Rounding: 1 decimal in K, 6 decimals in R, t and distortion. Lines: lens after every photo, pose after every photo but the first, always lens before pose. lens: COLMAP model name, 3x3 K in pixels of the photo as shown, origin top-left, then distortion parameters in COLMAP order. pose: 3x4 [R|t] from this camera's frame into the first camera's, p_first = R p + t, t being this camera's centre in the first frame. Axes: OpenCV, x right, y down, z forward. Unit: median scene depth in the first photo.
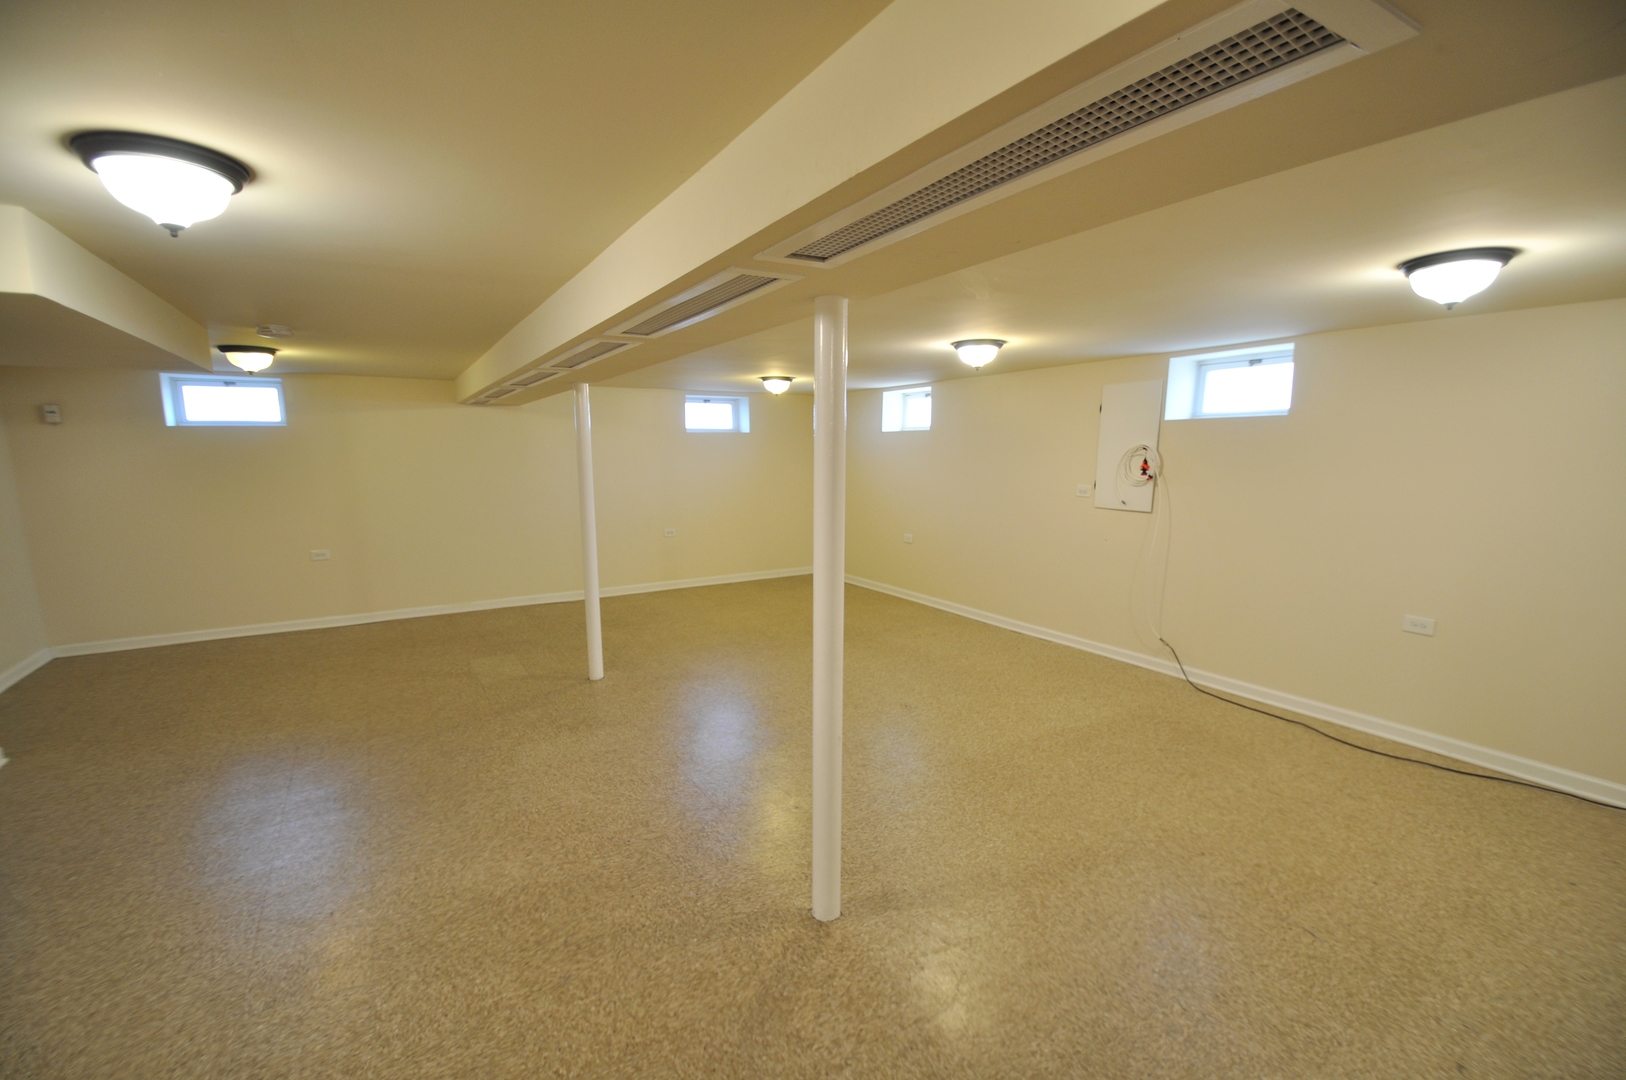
lens RADIAL K [[712.9, 0, 813.0], [0, 712.9, 540.0], [0, 0, 1]] dist [0.002772, -0.011215]
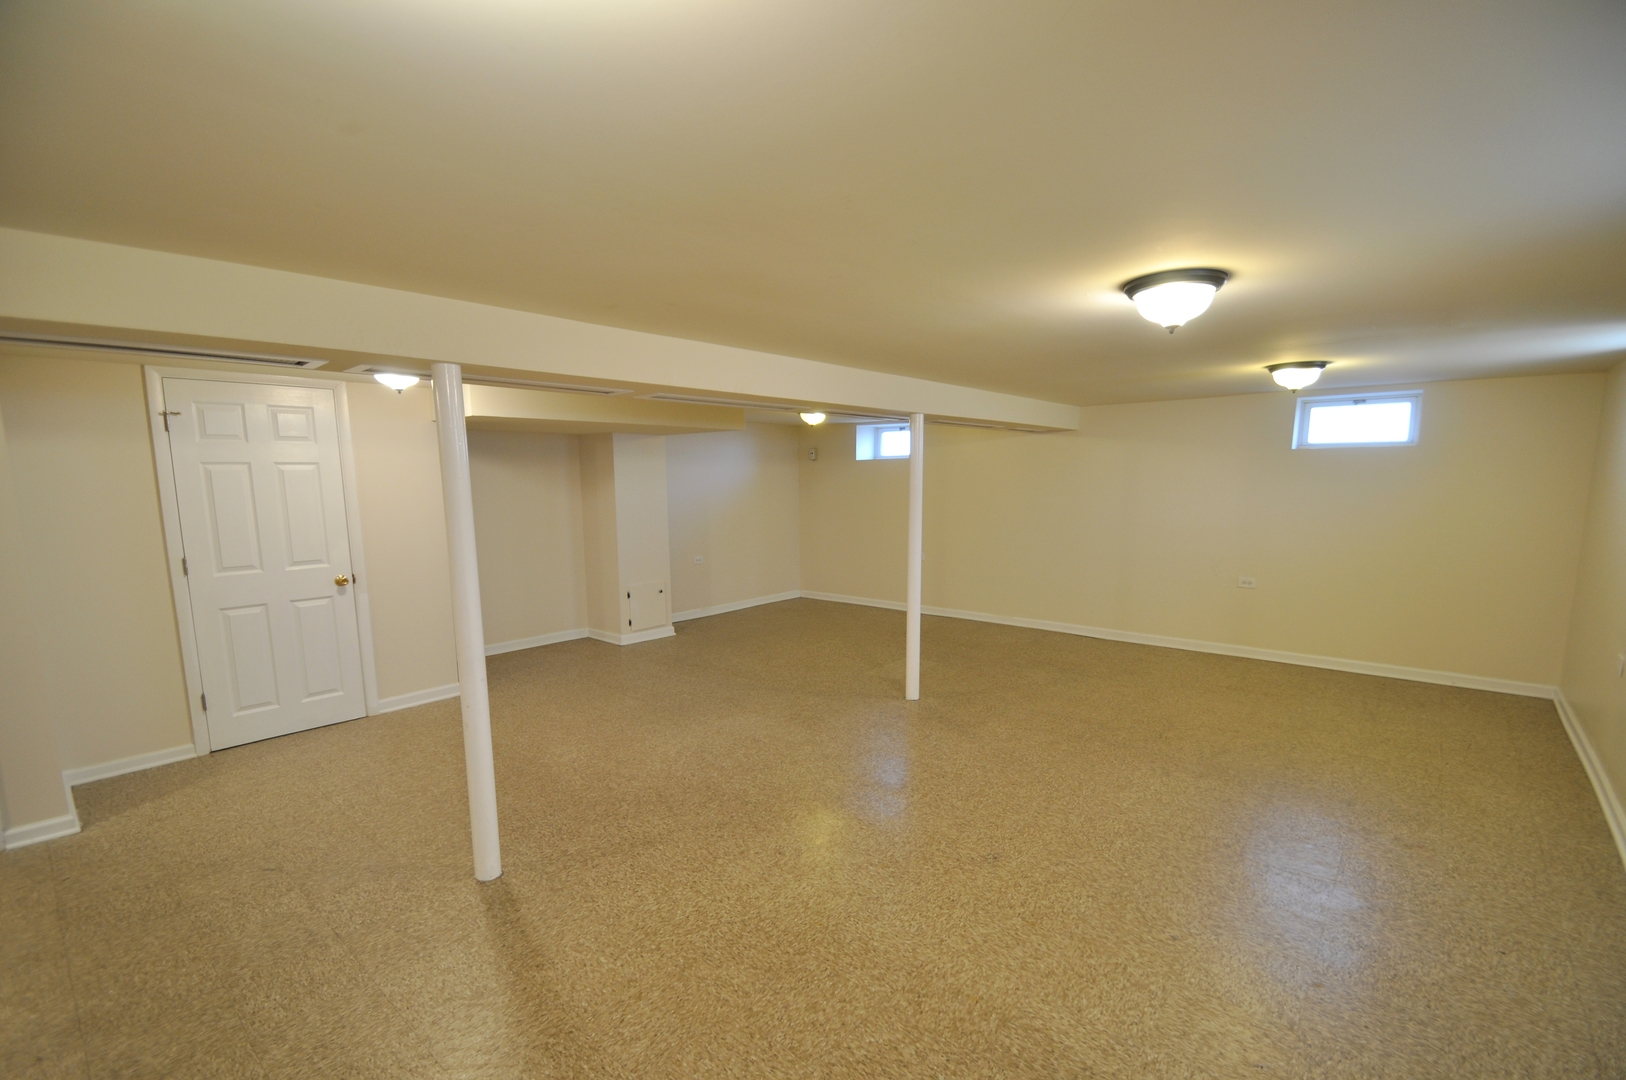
lens RADIAL K [[712.9, 0, 813.0], [0, 712.9, 540.0], [0, 0, 1]] dist [0.002772, -0.011215]
pose [[0.303216, 0.087302, -0.948914, 0.675652], [-0.110820, 0.992268, 0.055879, -0.081832], [0.946456, 0.088216, 0.310546, 0.589848]]
